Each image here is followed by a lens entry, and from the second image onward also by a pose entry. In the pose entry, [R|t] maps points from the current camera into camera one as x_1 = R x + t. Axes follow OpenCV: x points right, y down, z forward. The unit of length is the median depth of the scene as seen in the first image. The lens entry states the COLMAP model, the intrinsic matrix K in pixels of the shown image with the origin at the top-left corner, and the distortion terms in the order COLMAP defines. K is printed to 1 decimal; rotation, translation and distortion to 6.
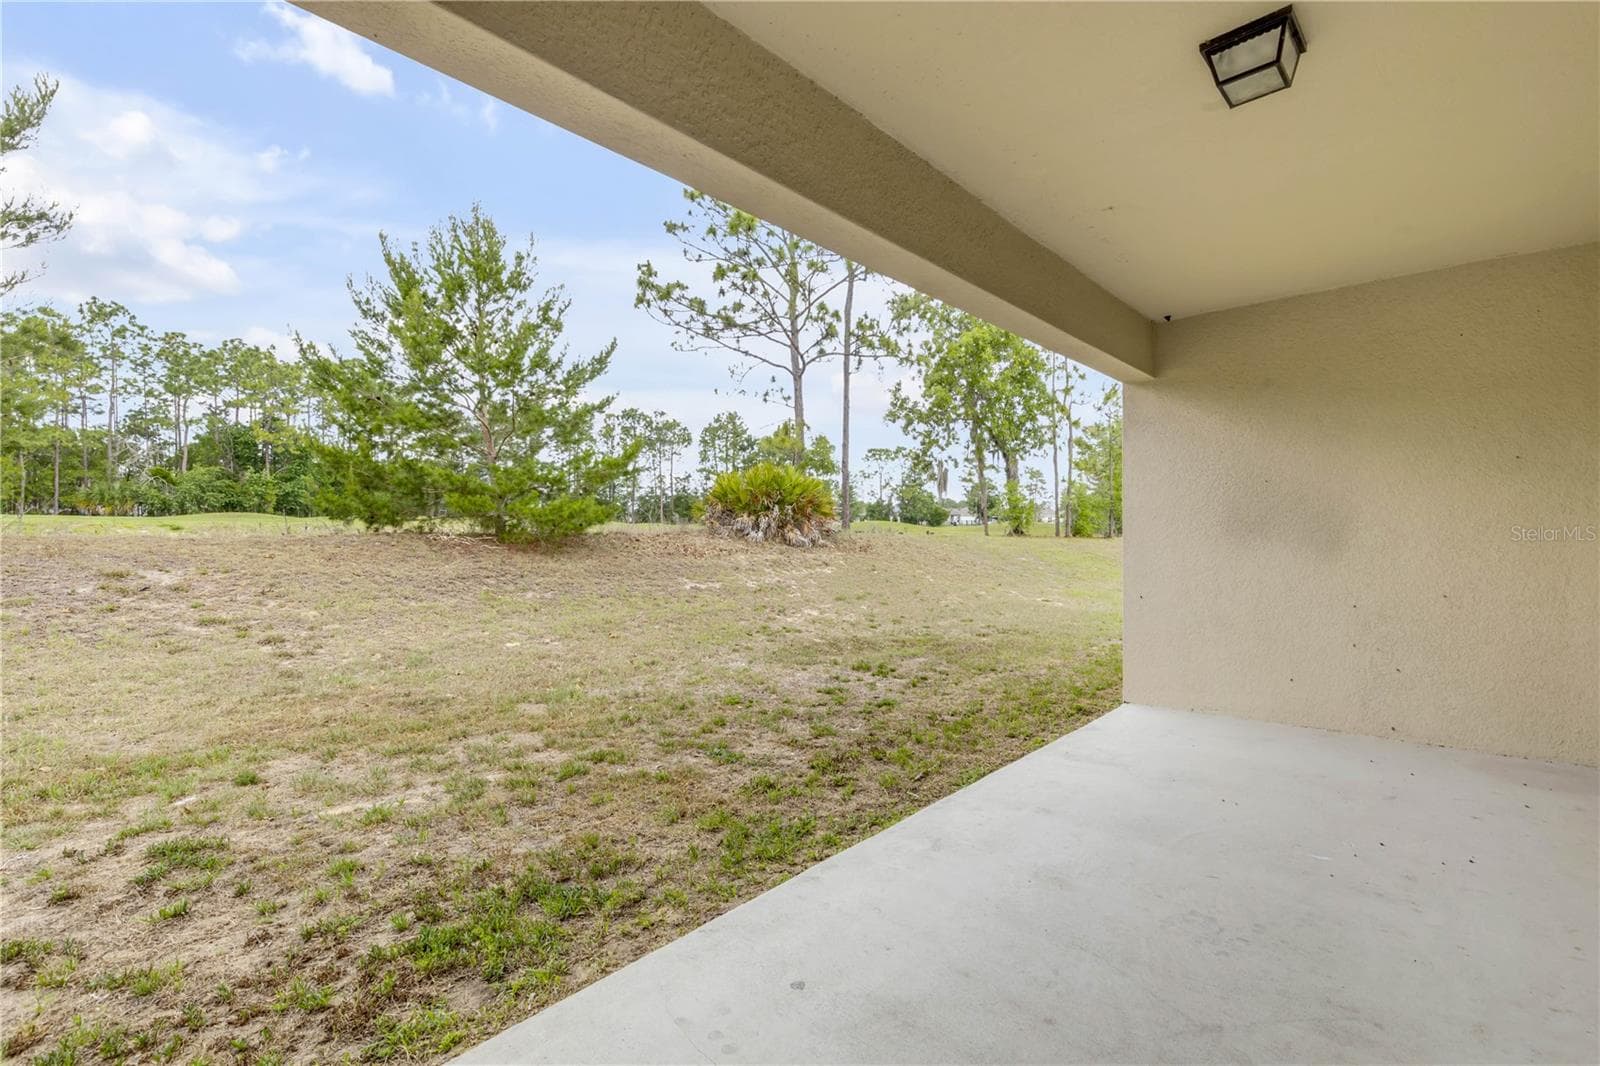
lens RADIAL K [[721.0, 0, 802.7], [0, 721.0, 533.7], [0, 0, 1]] dist [0.004276, -0.000493]
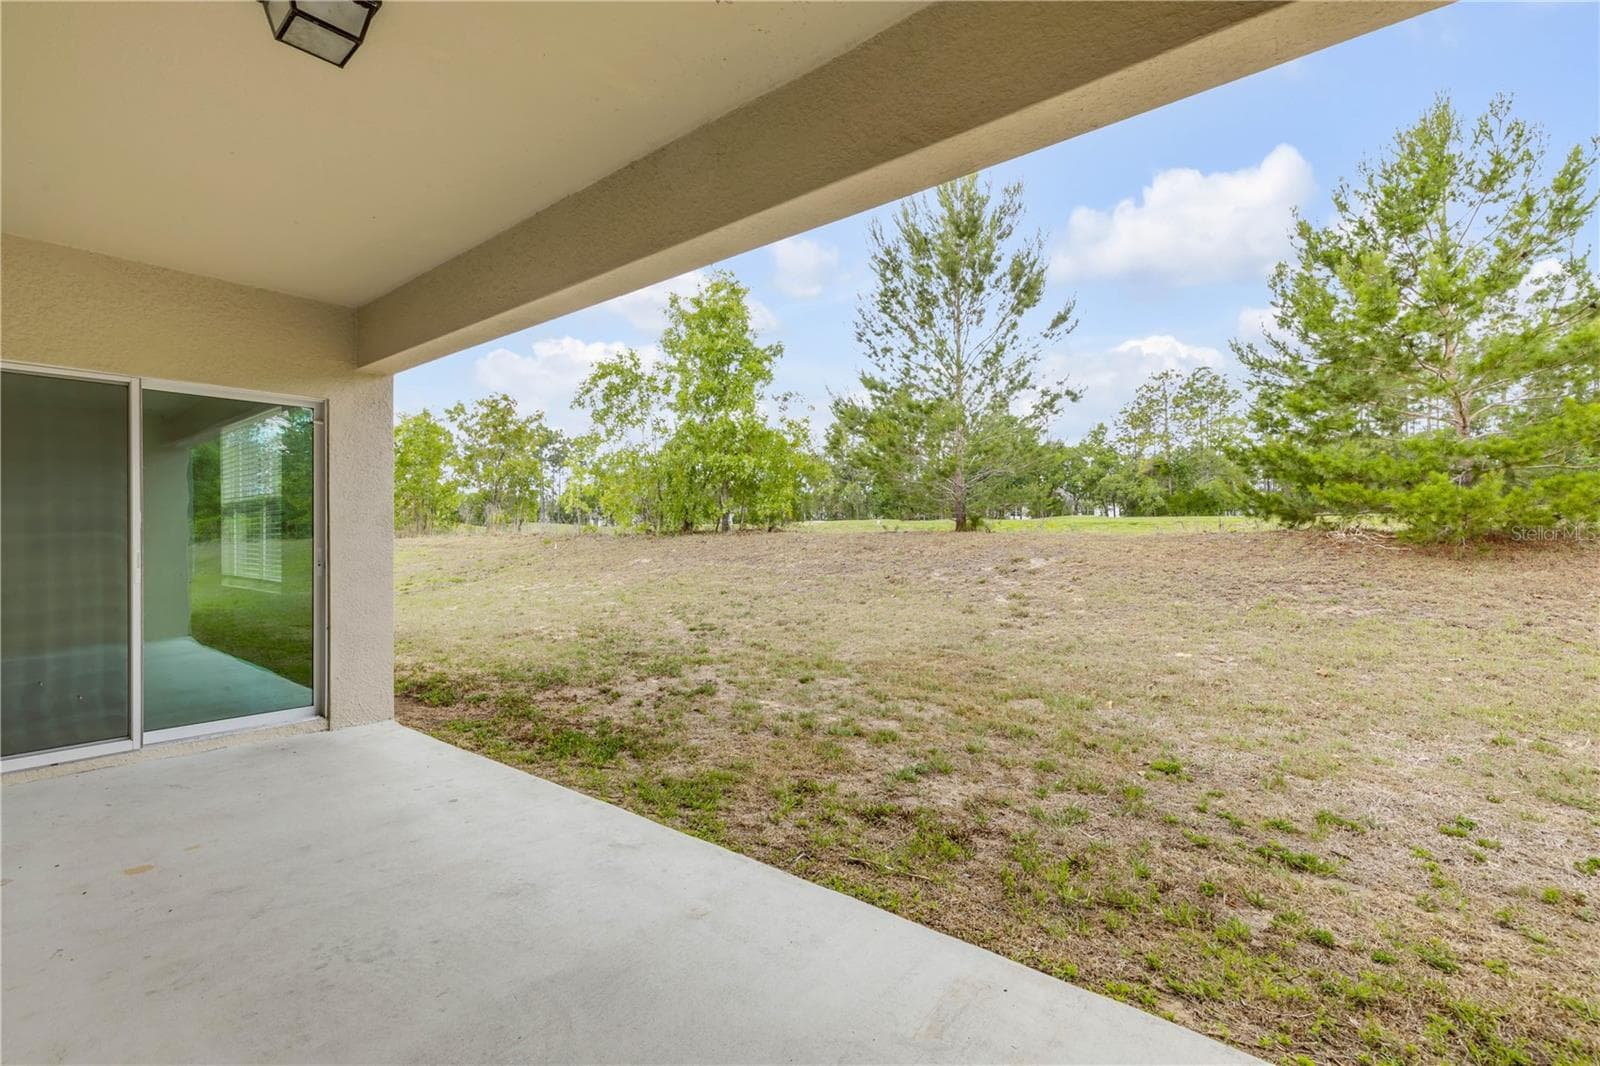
lens RADIAL K [[721.0, 0, 800.6], [0, 721.0, 536.0], [0, 0, 1]] dist [0.004276, -0.000493]
pose [[0.047056, 0.005071, -0.998879, 0.041551], [0.006111, 0.999967, 0.005365, -0.000202], [0.998874, -0.006357, 0.047024, 0.041570]]
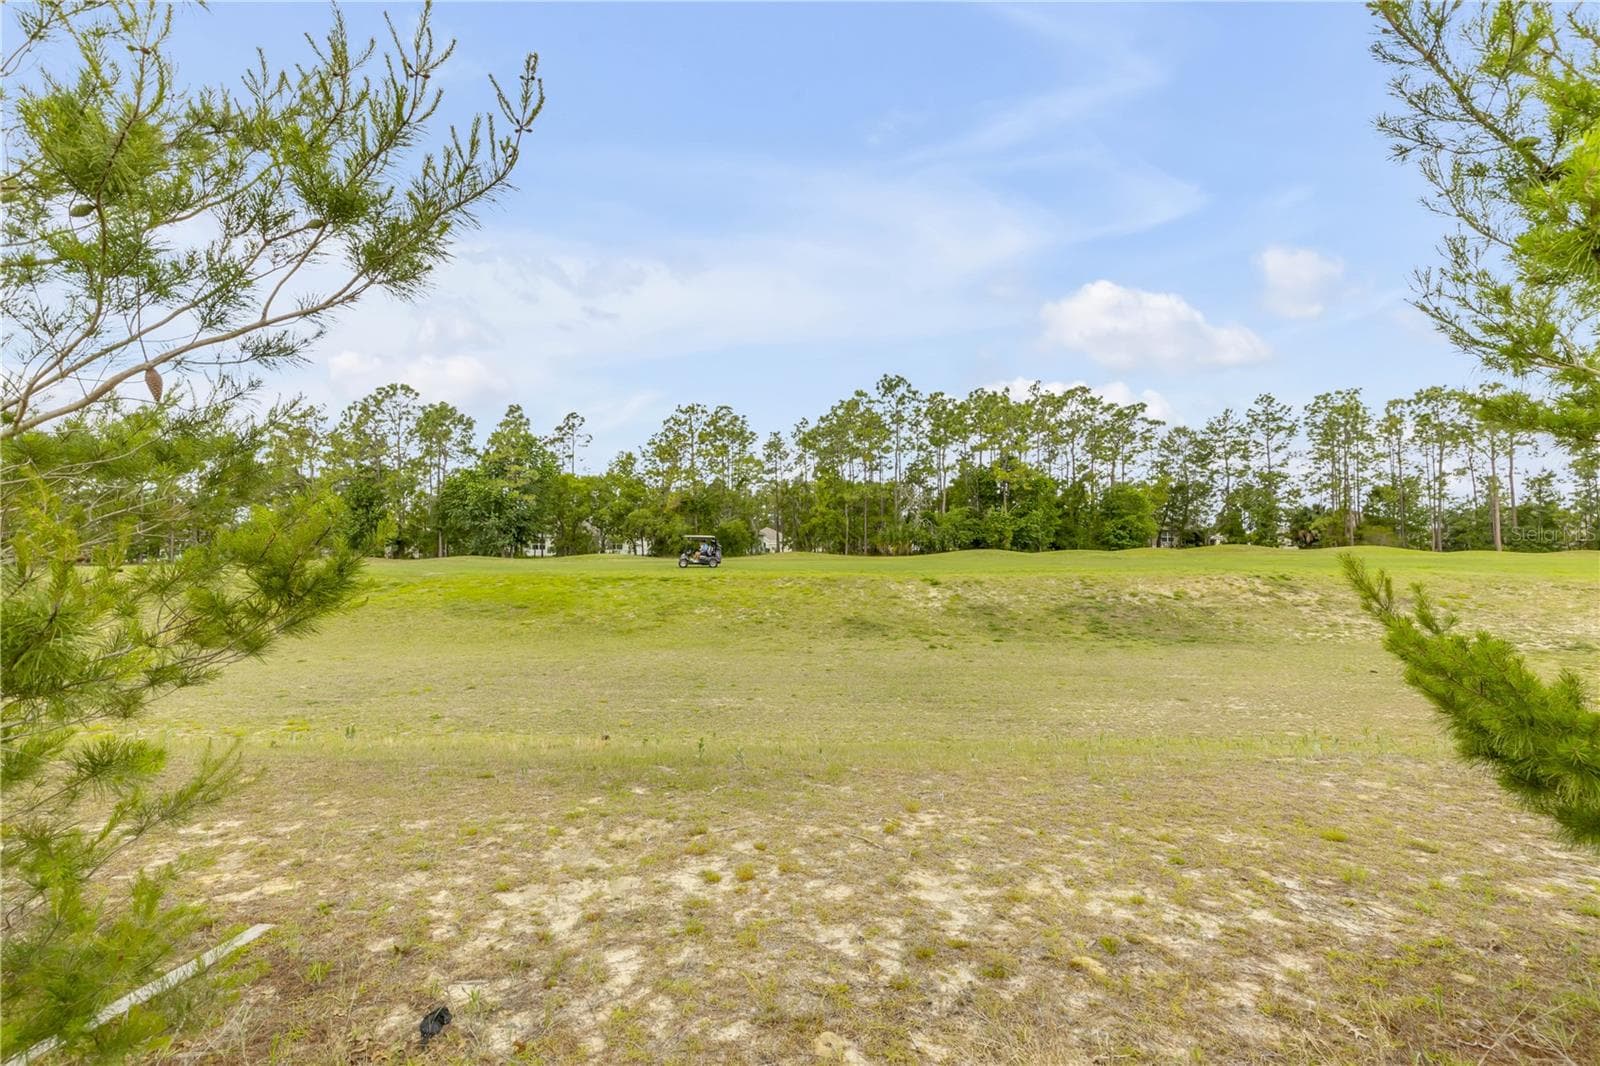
lens RADIAL K [[738.2, 0, 788.2], [0, 738.2, 530.6], [0, 0, 1]] dist [0.002652, -0.001104]
pose [[0.607940, -0.029289, -0.793443, -0.085274], [0.004125, 0.999422, -0.033731, -0.019536], [0.793973, 0.017233, 0.607709, 0.102451]]
